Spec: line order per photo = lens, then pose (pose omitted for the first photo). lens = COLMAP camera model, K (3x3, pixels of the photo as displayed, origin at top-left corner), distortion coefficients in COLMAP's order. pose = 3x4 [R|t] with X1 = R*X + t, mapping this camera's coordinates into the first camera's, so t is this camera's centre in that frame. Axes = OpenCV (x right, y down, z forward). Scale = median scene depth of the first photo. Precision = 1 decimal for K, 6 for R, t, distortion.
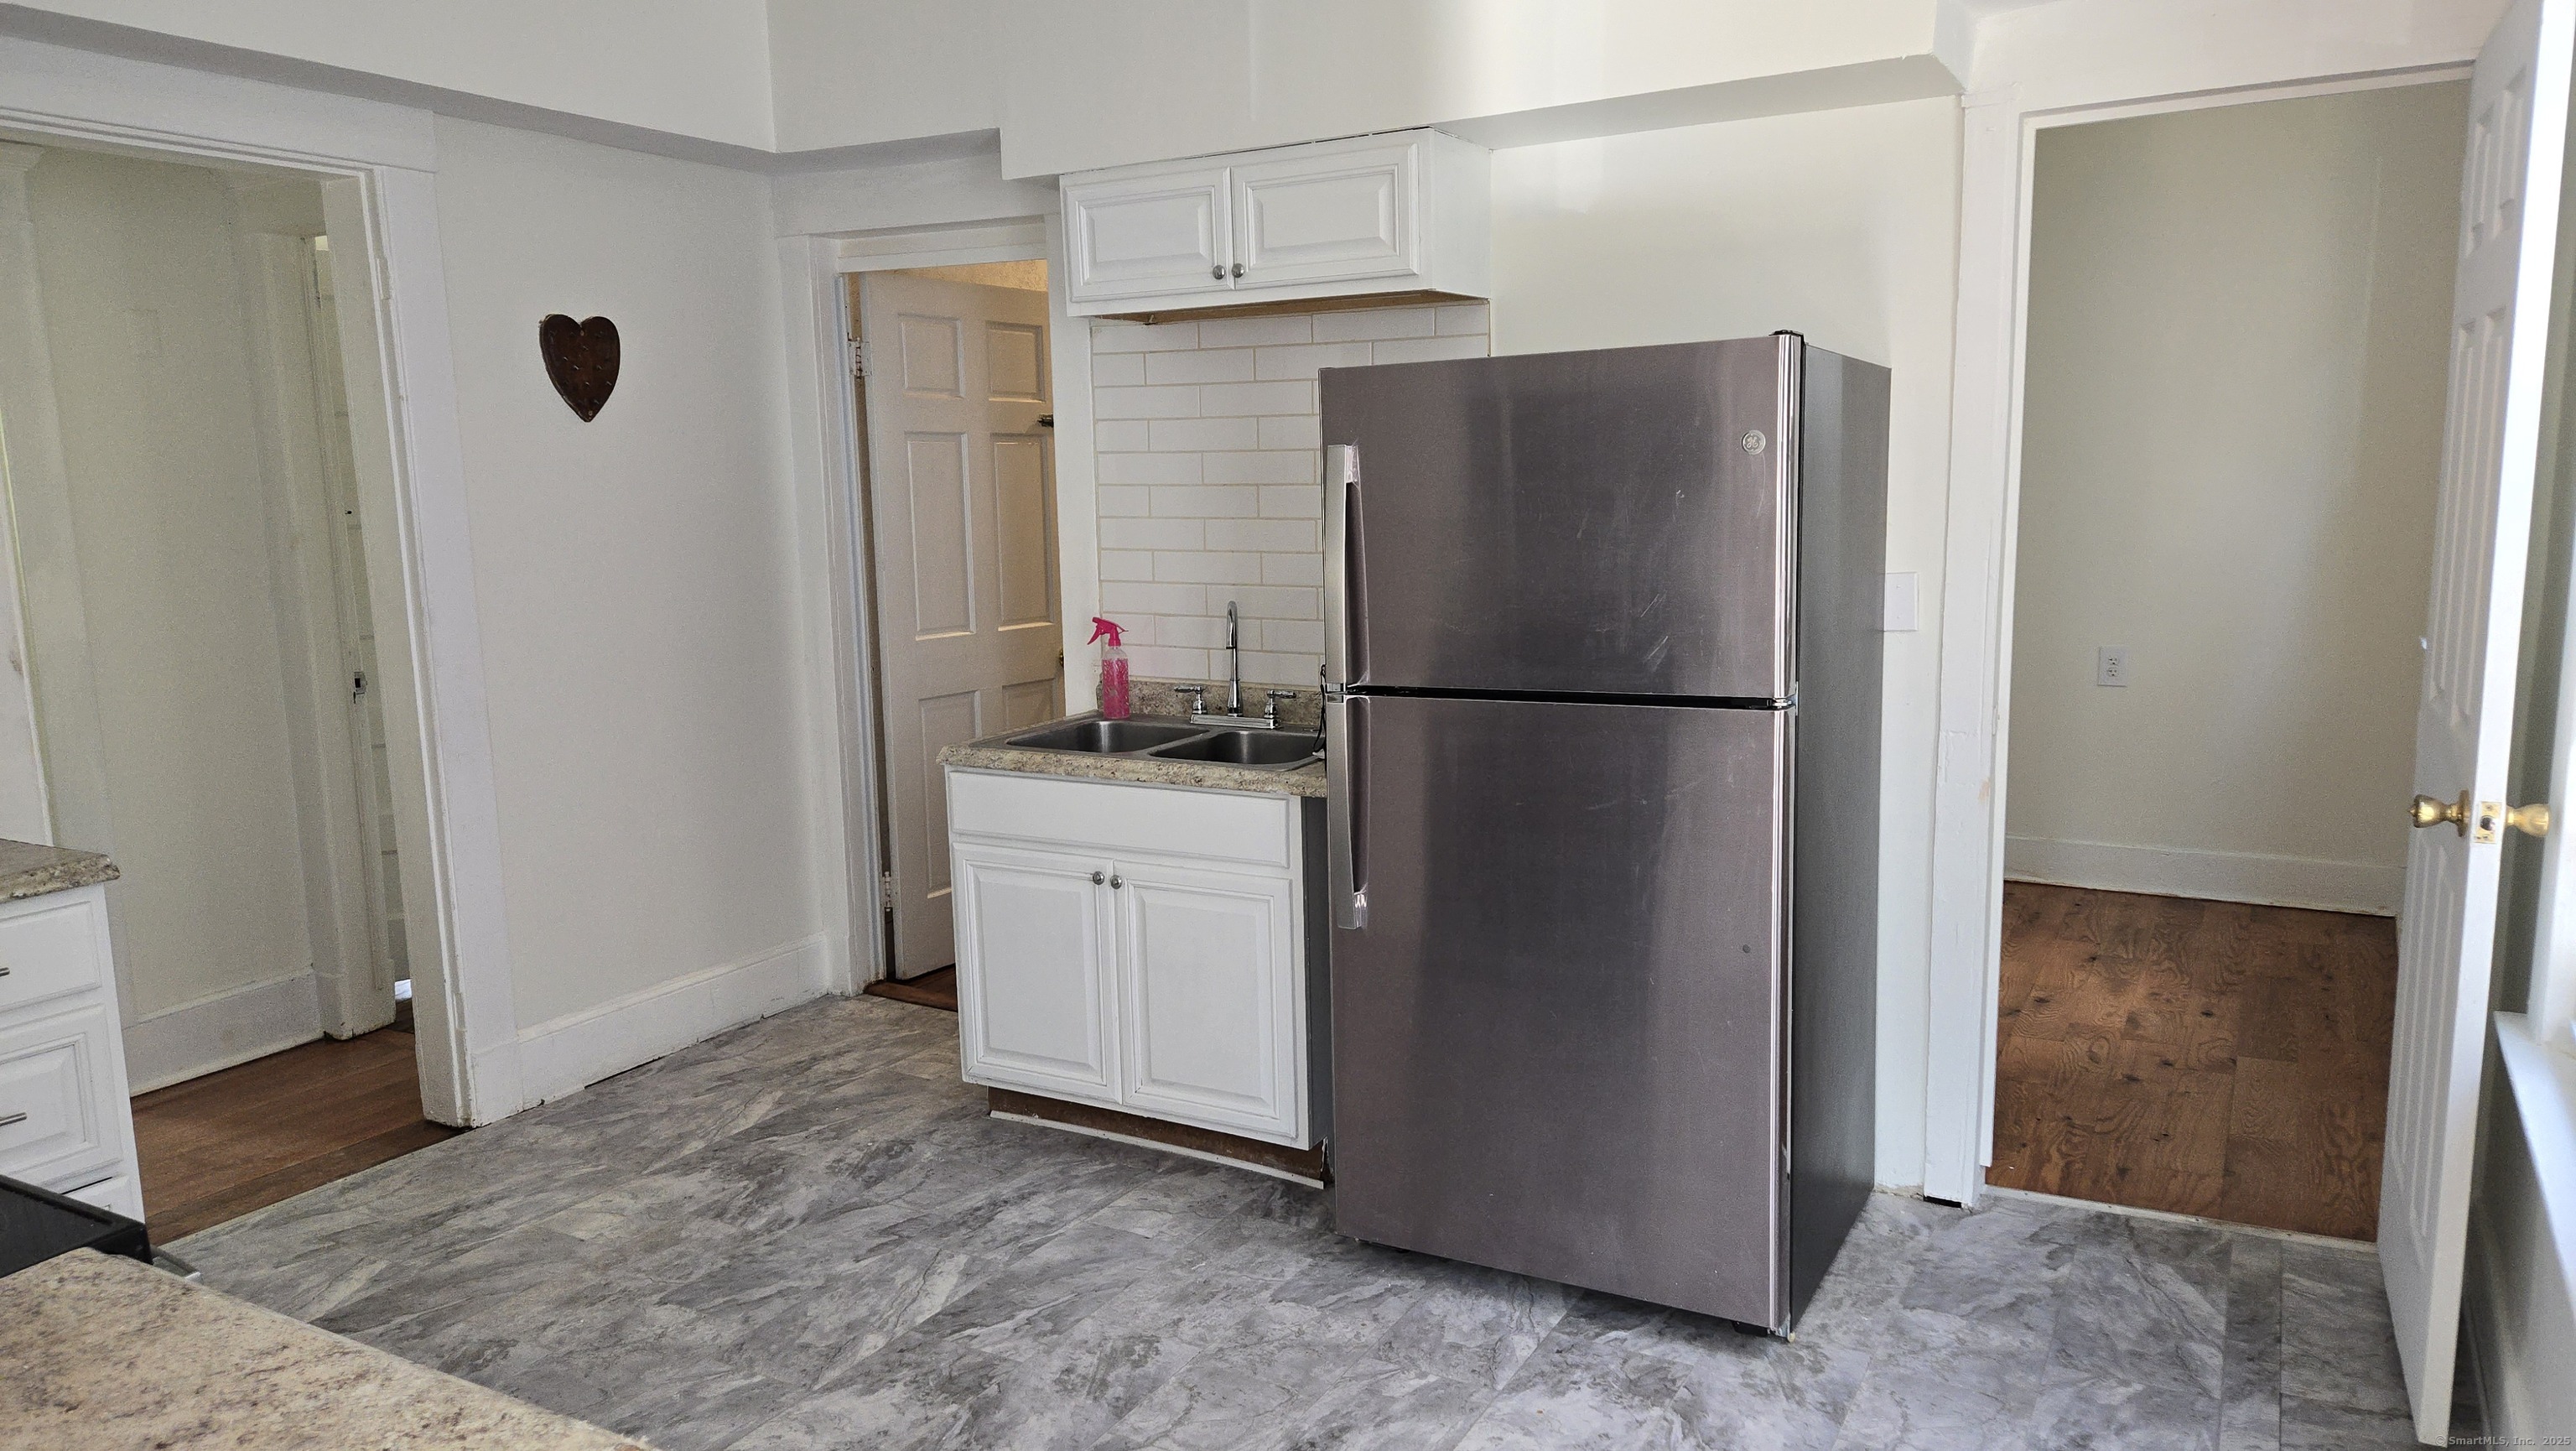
lens RADIAL K [[1731.7, 0, 1286.2], [0, 1731.7, 737.1], [0, 0, 1]] dist [0.042443, 0.002741]
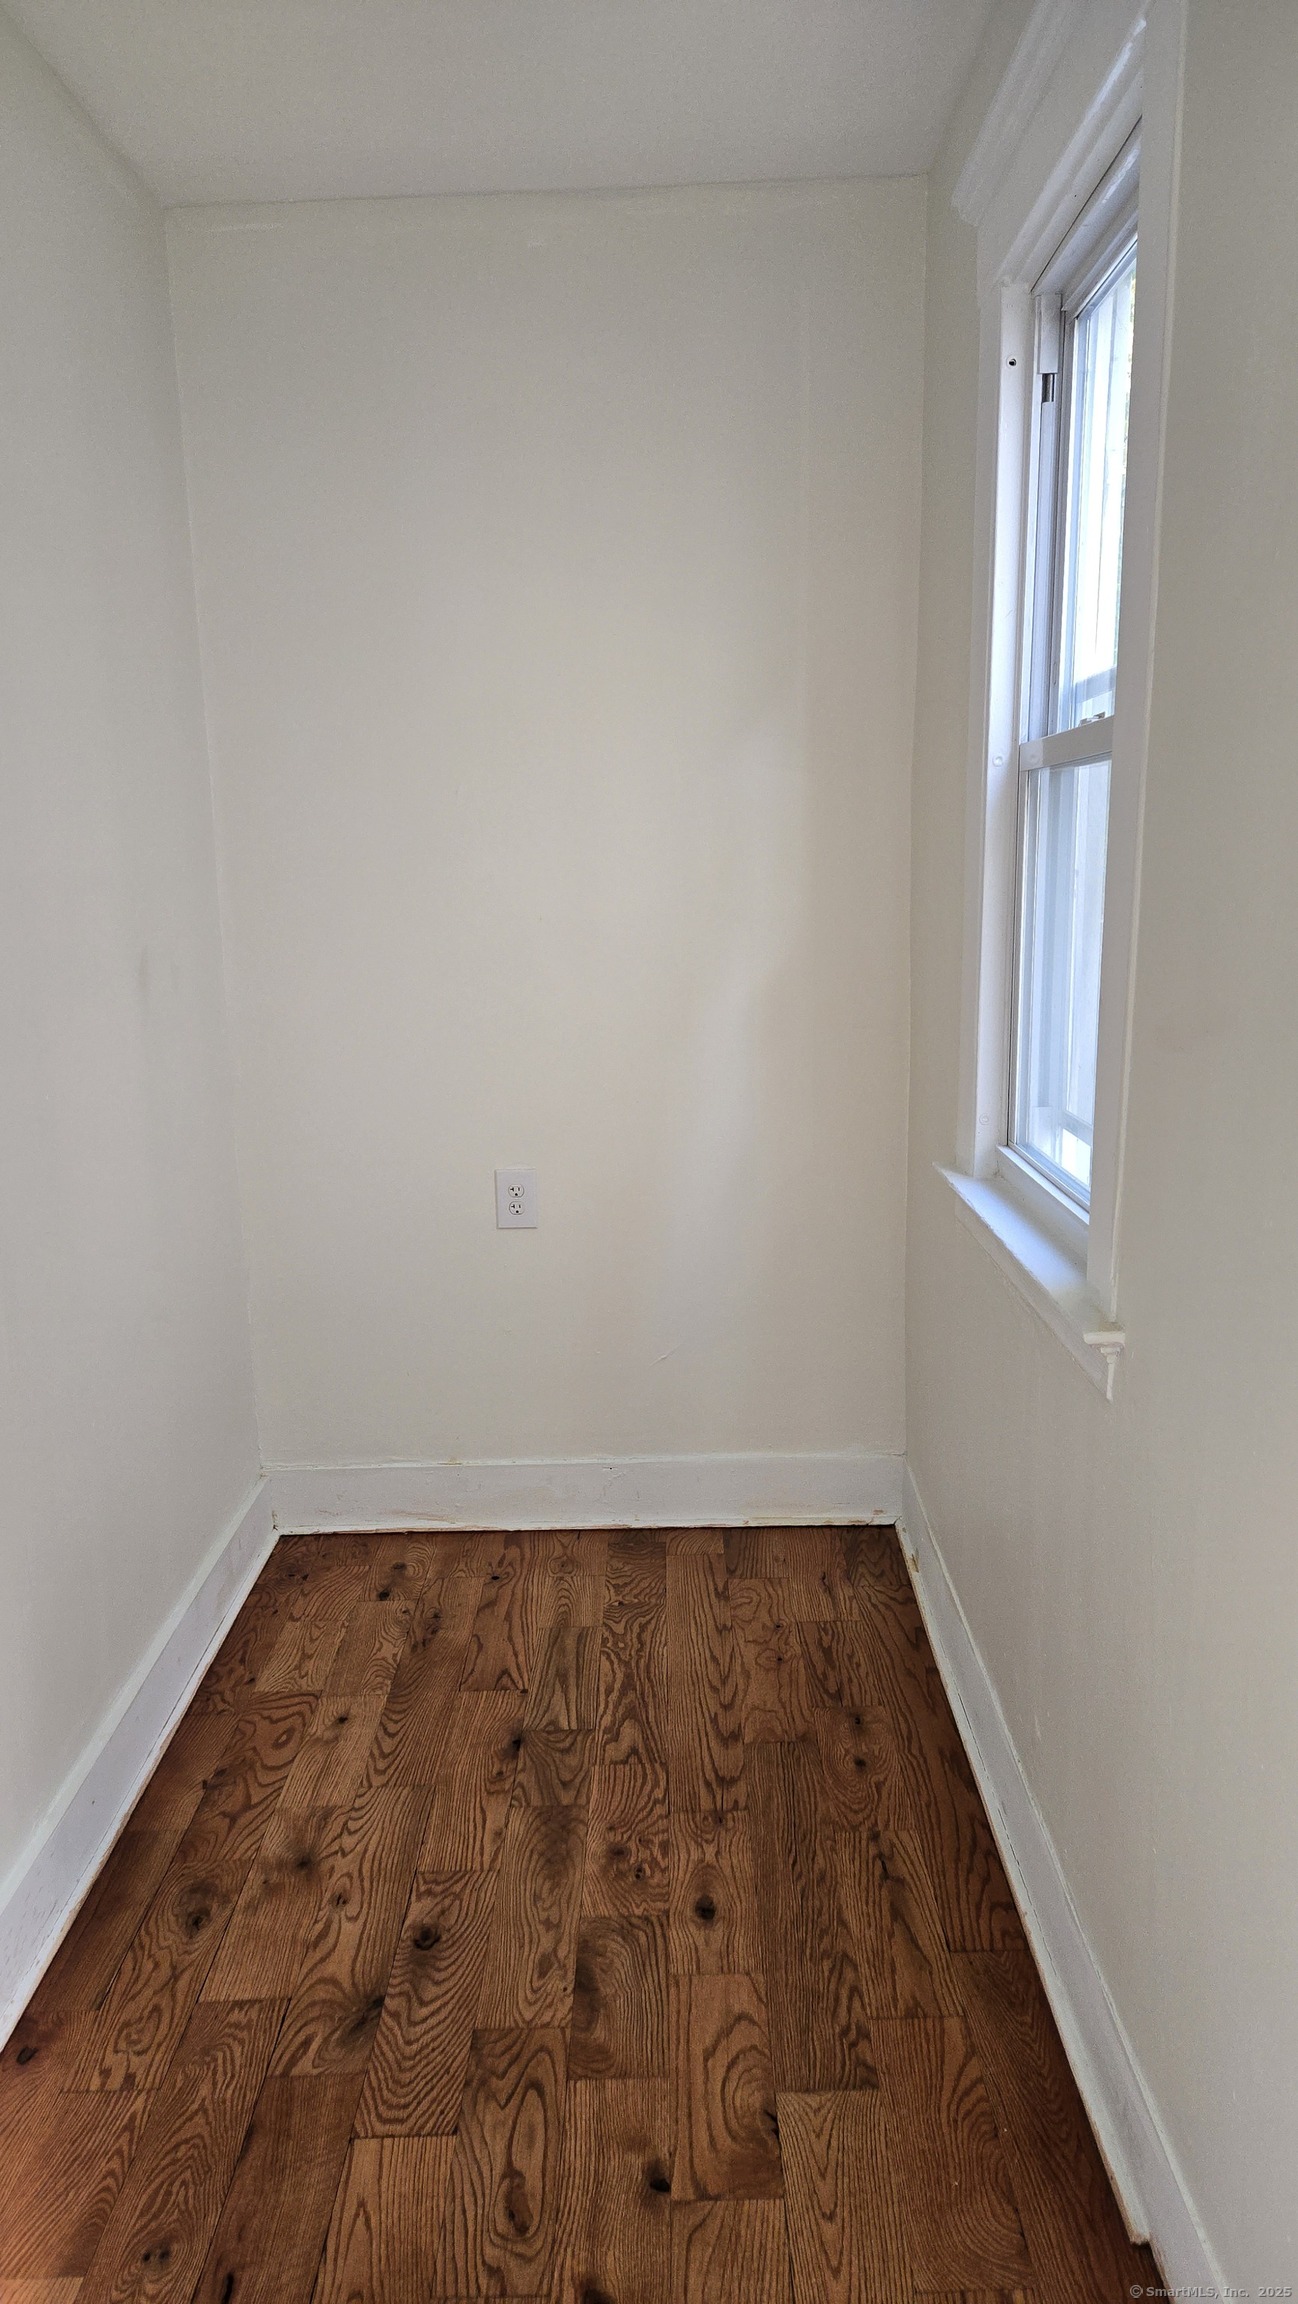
lens RADIAL K [[1548.7, 0, 652.9], [0, 1548.7, 1155.5], [0, 0, 1]] dist [0.042443, 0.002741]
pose [[0.871149, -0.085093, 0.483588, 0.265513], [0.073127, 0.996370, 0.043590, -0.085257], [-0.485542, -0.002610, 0.874209, 0.523362]]
